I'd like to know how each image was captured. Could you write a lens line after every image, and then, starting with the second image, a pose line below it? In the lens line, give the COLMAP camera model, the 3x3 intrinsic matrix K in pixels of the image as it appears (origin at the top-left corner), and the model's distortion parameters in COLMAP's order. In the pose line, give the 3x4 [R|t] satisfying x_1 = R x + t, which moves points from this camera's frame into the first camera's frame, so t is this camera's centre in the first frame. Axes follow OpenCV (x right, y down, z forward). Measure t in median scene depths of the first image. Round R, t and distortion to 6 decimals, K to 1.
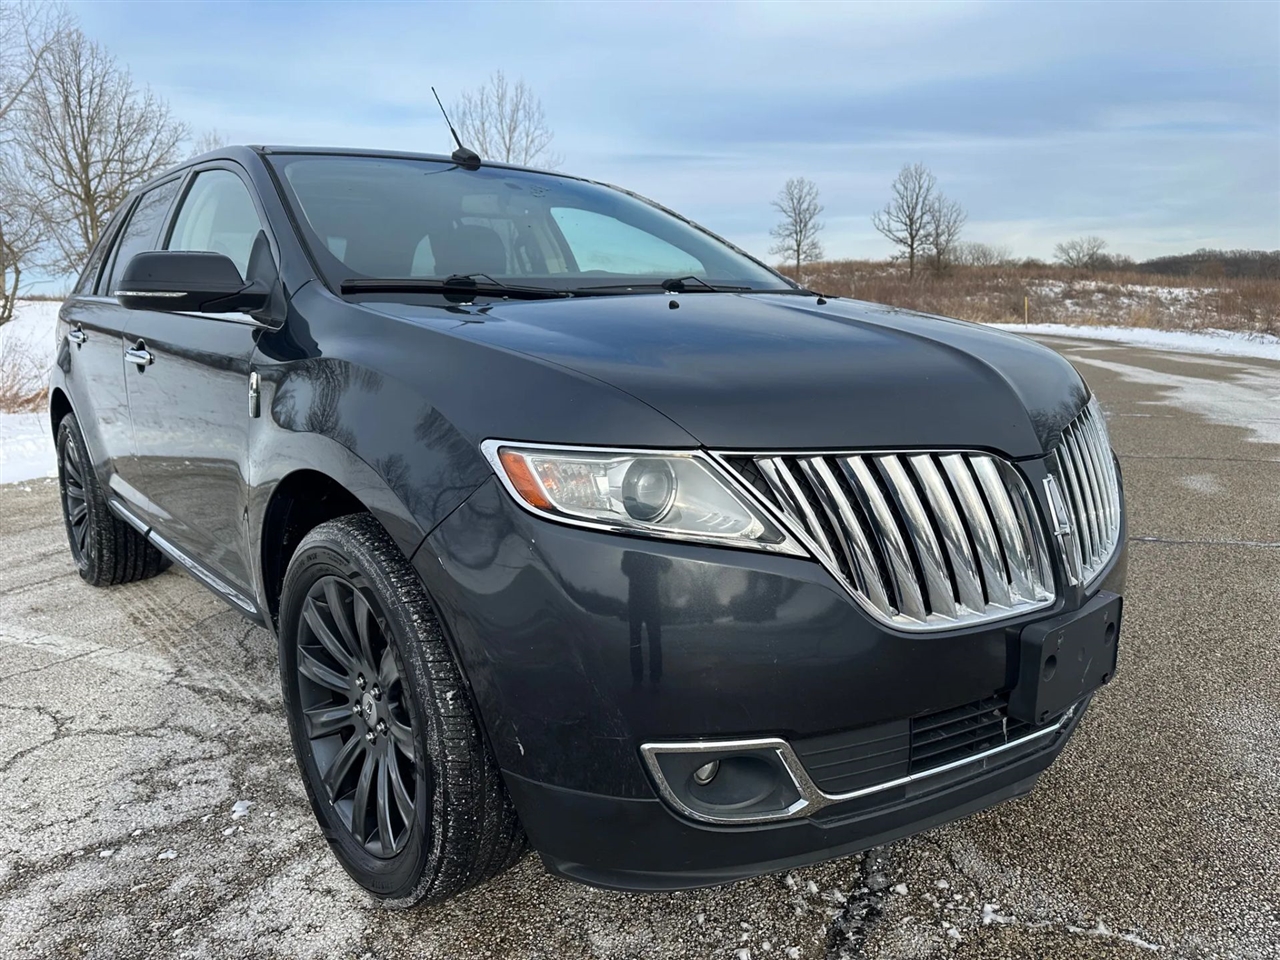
lens RADIAL K [[908.9, 0, 637.5], [0, 908.9, 482.8], [0, 0, 1]] dist [0.047840, -0.051223]
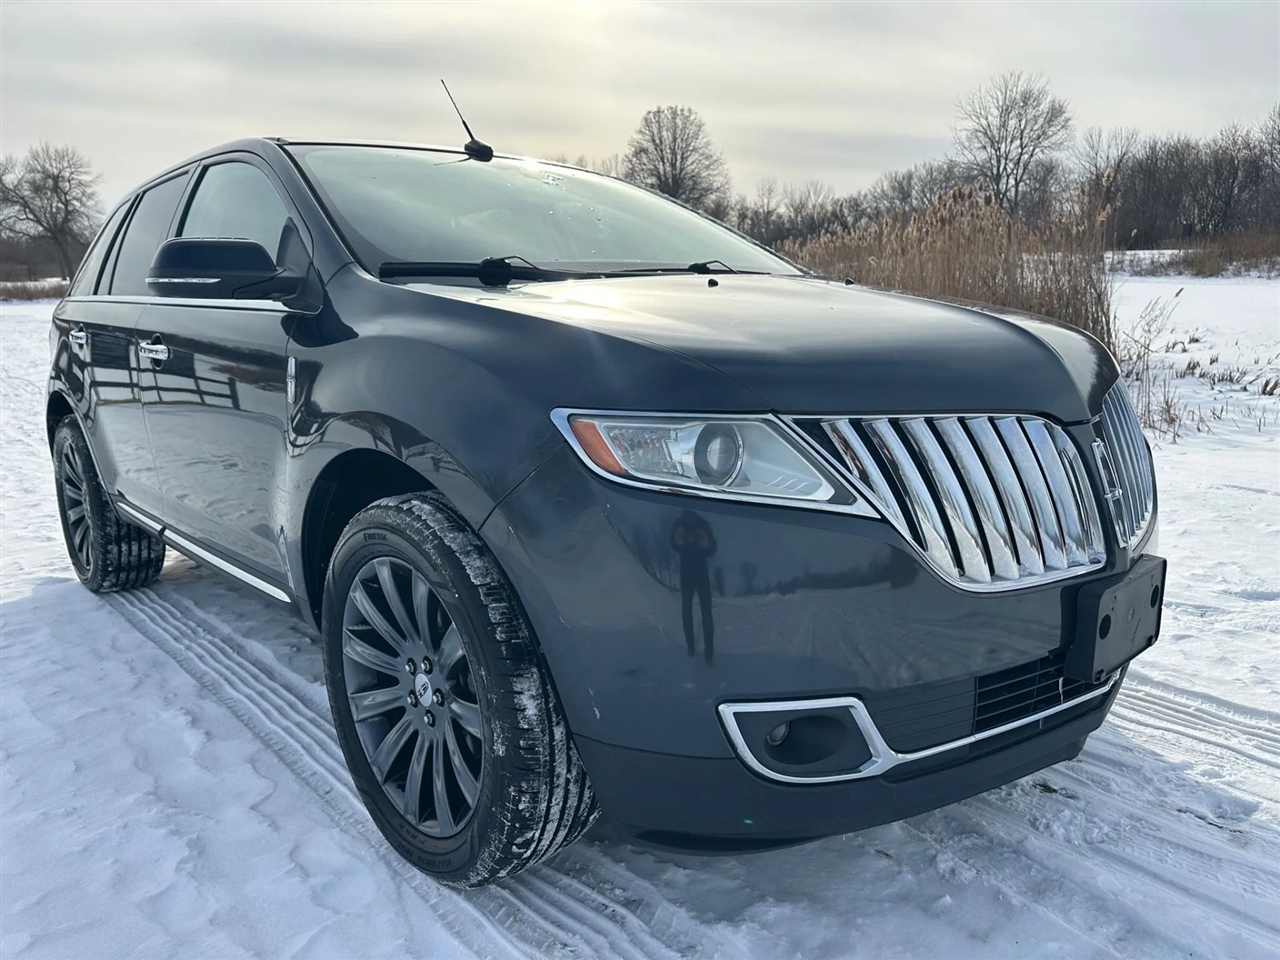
lens RADIAL K [[908.9, 0, 636.8], [0, 908.9, 485.3], [0, 0, 1]] dist [0.047840, -0.051223]
pose [[0.999401, -0.019766, 0.028418, -0.088435], [0.019950, 0.999782, -0.006194, 0.037567], [-0.028289, 0.006757, 0.999577, -0.002969]]
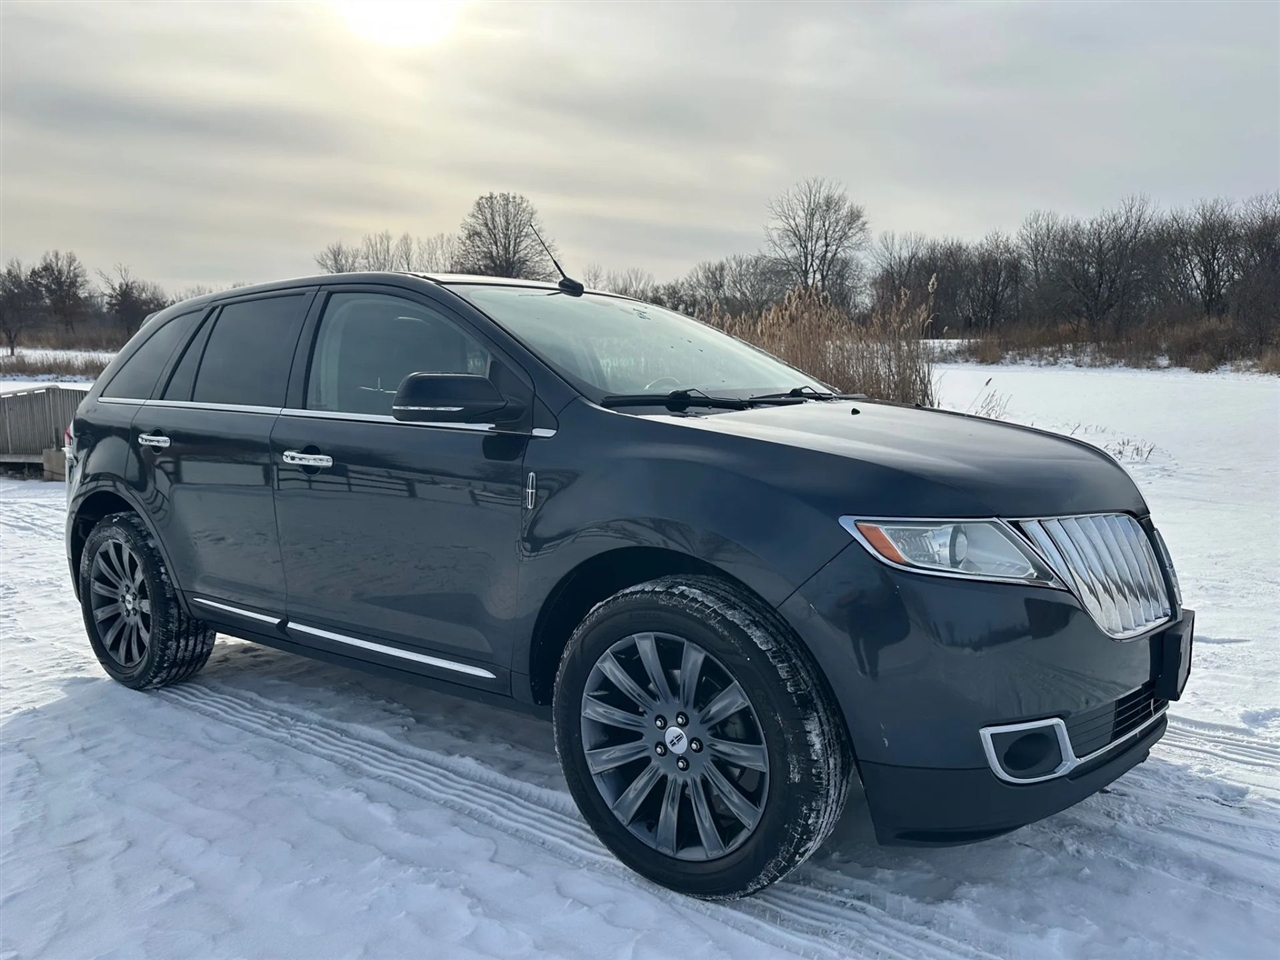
lens RADIAL K [[908.9, 0, 632.5], [0, 908.9, 486.1], [0, 0, 1]] dist [0.047840, -0.051223]
pose [[0.975206, -0.031501, 0.219047, -0.645905], [0.050112, 0.995540, -0.079934, 0.001073], [-0.215552, 0.088929, 0.972434, -0.226436]]
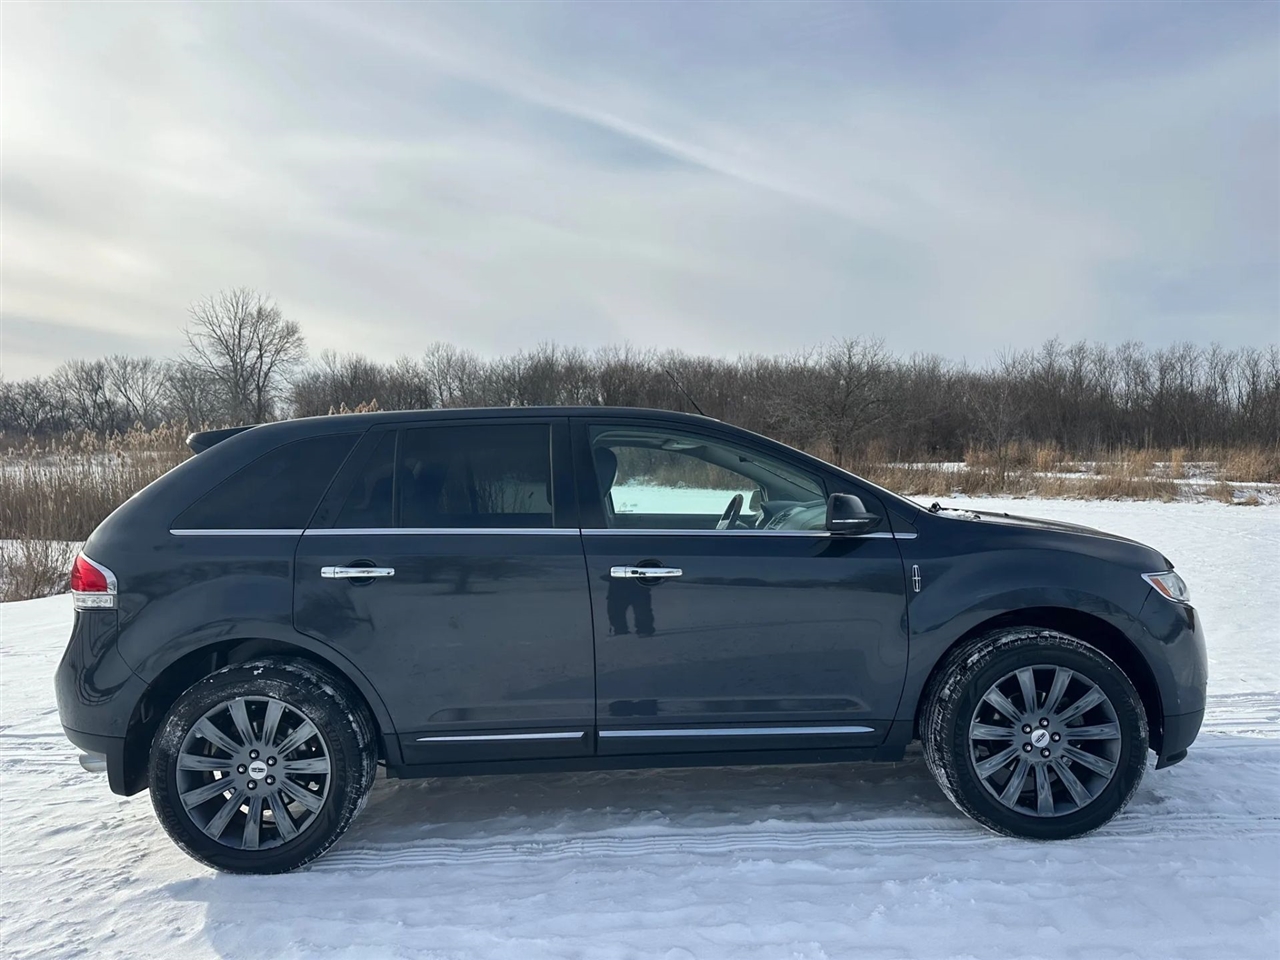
lens RADIAL K [[908.9, 0, 638.9], [0, 908.9, 476.2], [0, 0, 1]] dist [0.047840, -0.051223]
pose [[0.631383, -0.000669, 0.775471, -2.401352], [0.168249, 0.976298, -0.136145, -0.167628], [-0.756999, 0.216431, 0.616531, 0.373485]]
